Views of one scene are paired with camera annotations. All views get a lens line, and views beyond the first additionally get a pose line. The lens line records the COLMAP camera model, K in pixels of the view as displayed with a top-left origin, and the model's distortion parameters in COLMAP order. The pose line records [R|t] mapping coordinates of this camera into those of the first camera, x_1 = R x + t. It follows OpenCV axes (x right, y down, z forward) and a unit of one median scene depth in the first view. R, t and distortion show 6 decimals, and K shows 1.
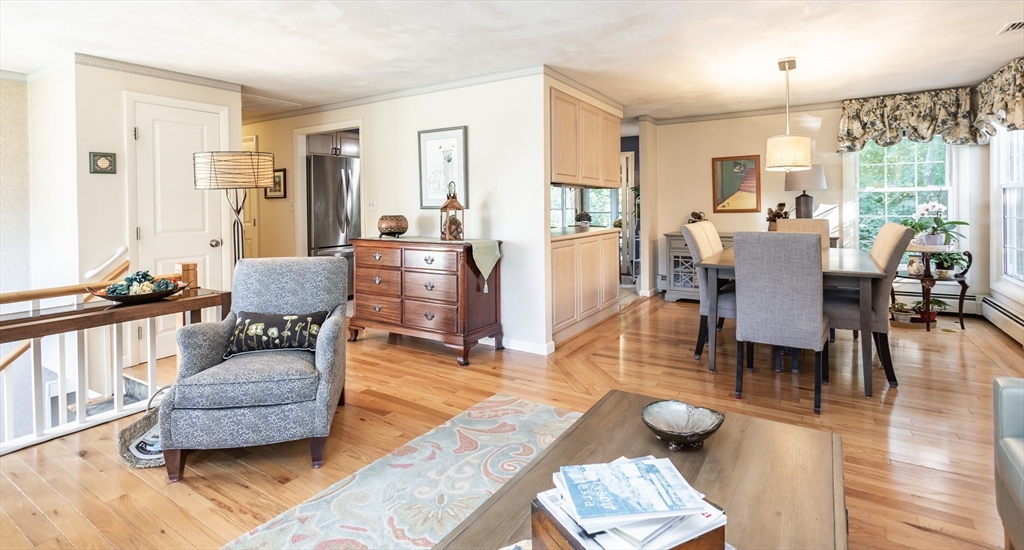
lens RADIAL K [[487.0, 0, 510.6], [0, 487.0, 210.4], [0, 0, 1]] dist [-0.001204, -0.000215]
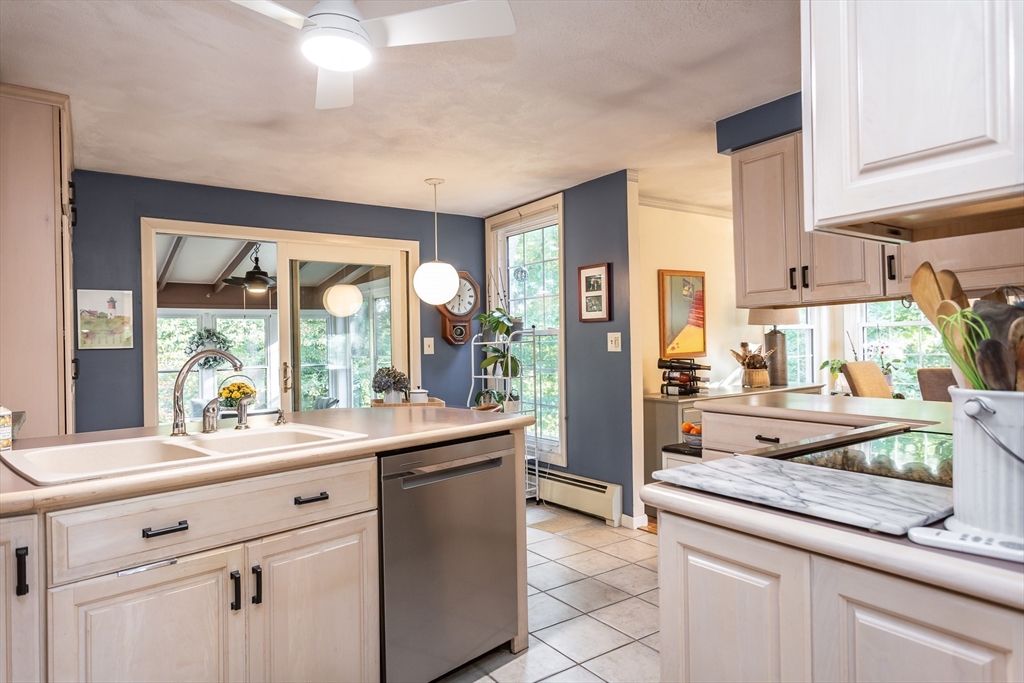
lens RADIAL K [[616.3, 0, 509.6], [0, 616.3, 342.5], [0, 0, 1]] dist [-0.000018, -0.000094]
pose [[0.395728, 0.002402, 0.918365, -0.438096], [0.027443, 0.999519, -0.014439, -0.012063], [-0.917958, 0.030916, 0.395471, 1.037781]]
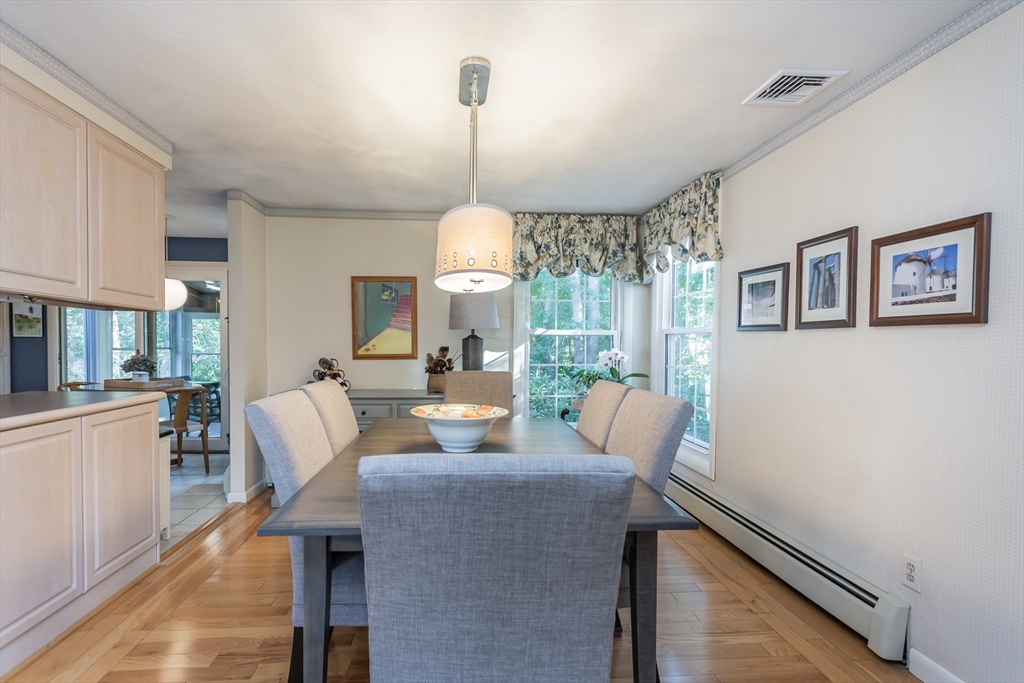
lens RADIAL K [[496.8, 0, 489.9], [0, 496.8, 358.8], [0, 0, 1]] dist [-0.001322, 0.002797]
pose [[0.804205, 0.000406, 0.594351, 0.197072], [-0.011004, 0.999839, 0.014207, -0.008783], [-0.594250, -0.017965, 0.804080, 0.412794]]
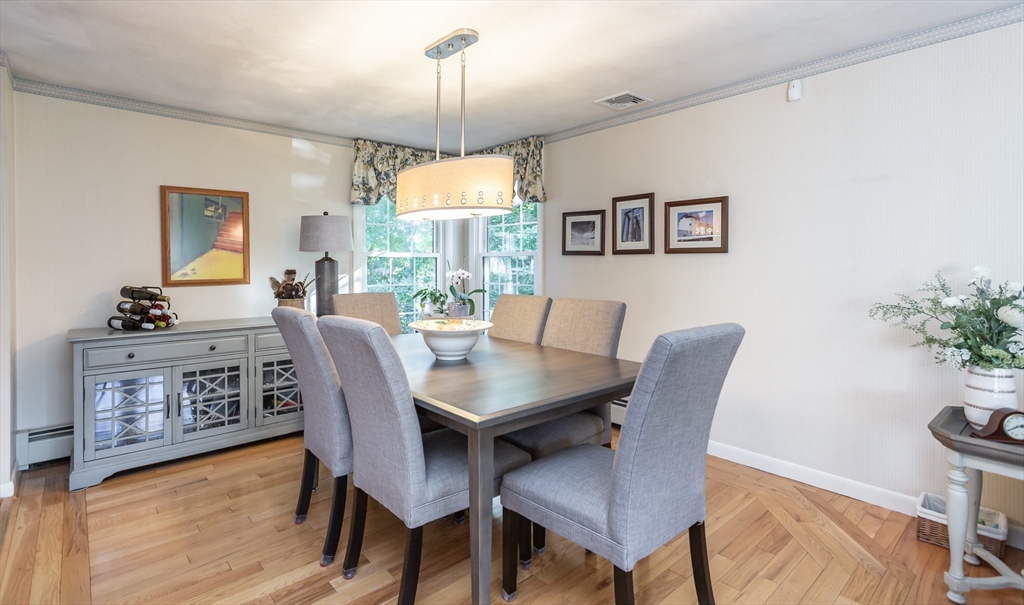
lens RADIAL K [[490.9, 0, 523.5], [0, 490.9, 269.2], [0, 0, 1]] dist [-0.001319, 0.000499]
pose [[0.261301, 0.004076, 0.965249, -0.006286], [0.009313, 0.999934, -0.006743, -0.008499], [-0.965212, 0.010751, 0.261246, 0.561755]]
